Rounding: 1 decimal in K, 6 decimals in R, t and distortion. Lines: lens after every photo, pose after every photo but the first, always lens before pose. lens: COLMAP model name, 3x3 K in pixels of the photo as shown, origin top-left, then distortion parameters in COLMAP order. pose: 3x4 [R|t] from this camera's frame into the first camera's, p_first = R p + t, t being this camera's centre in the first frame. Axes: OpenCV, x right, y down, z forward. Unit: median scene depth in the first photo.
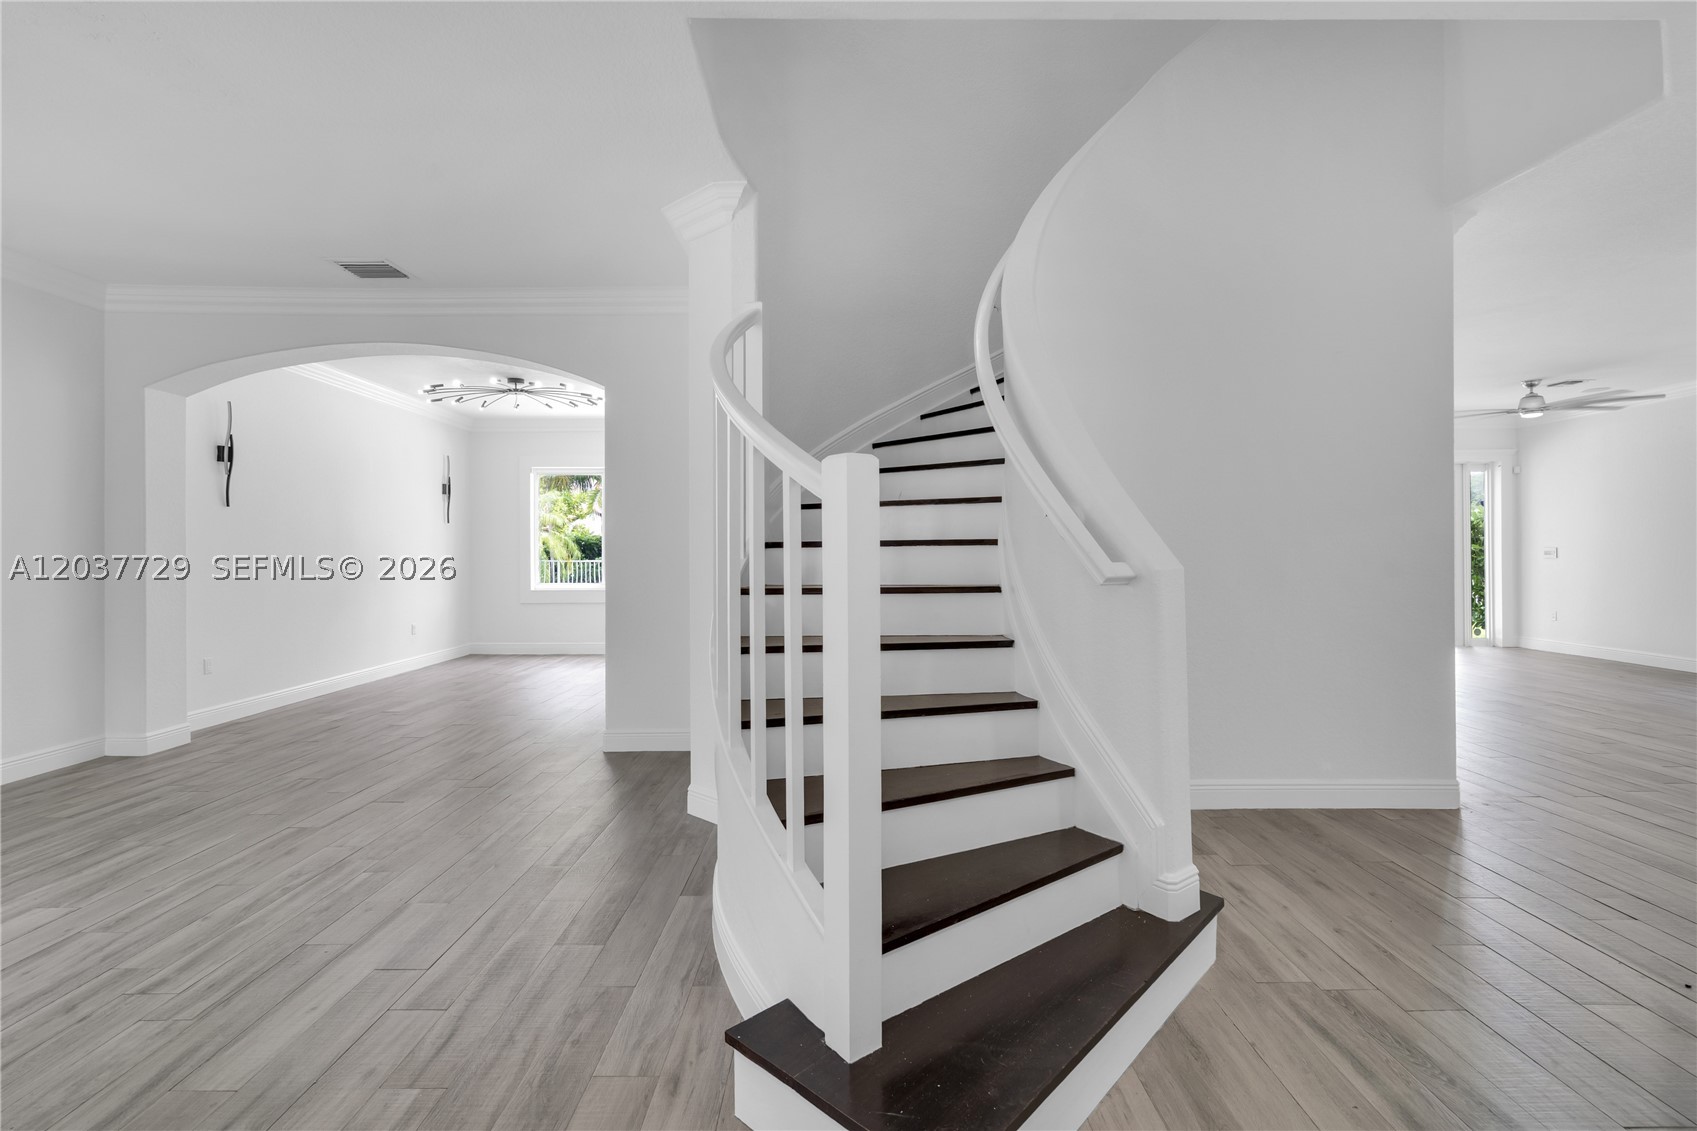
lens RADIAL K [[793.5, 0, 848.0], [0, 793.5, 556.5], [0, 0, 1]] dist [0.000482, 0.001021]
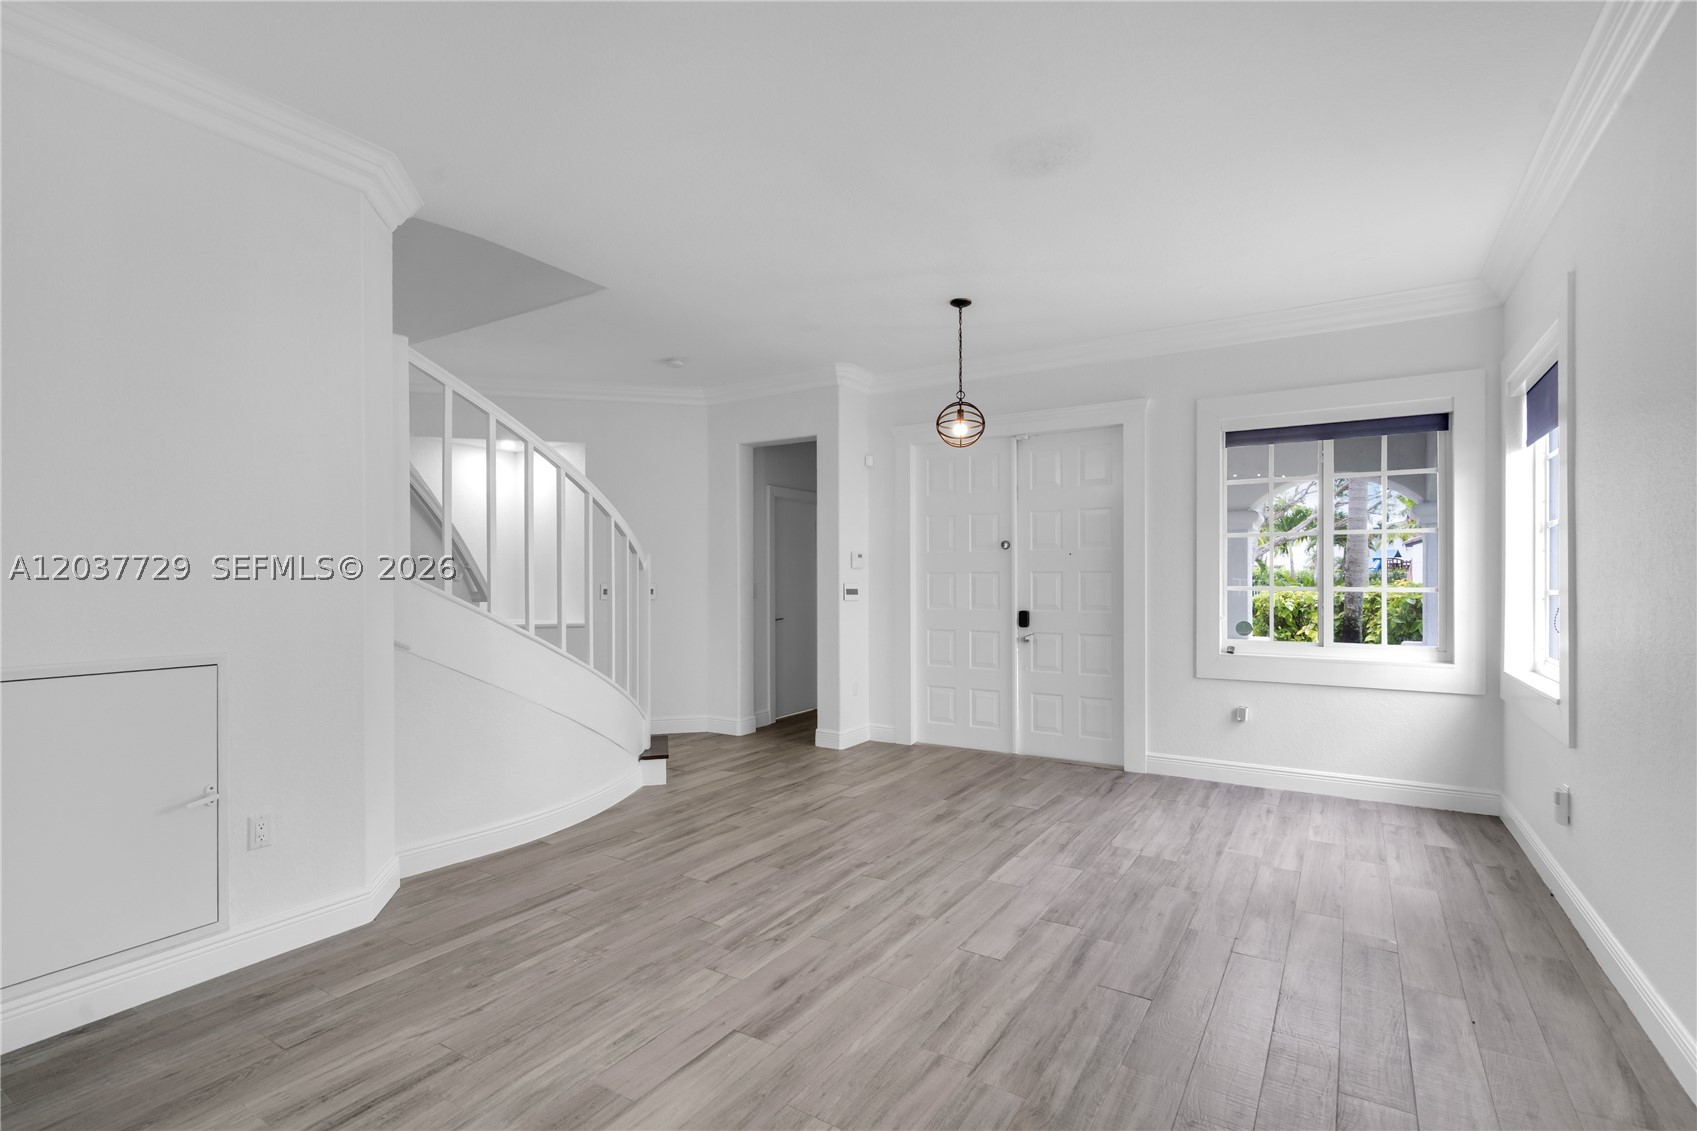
lens RADIAL K [[793.5, 0, 848.9], [0, 793.5, 572.7], [0, 0, 1]] dist [0.000482, 0.001021]
pose [[-0.846262, 0.010527, 0.532664, -1.488367], [0.010305, 0.999941, -0.003389, -0.020396], [-0.532668, 0.002621, -0.846320, 2.051127]]
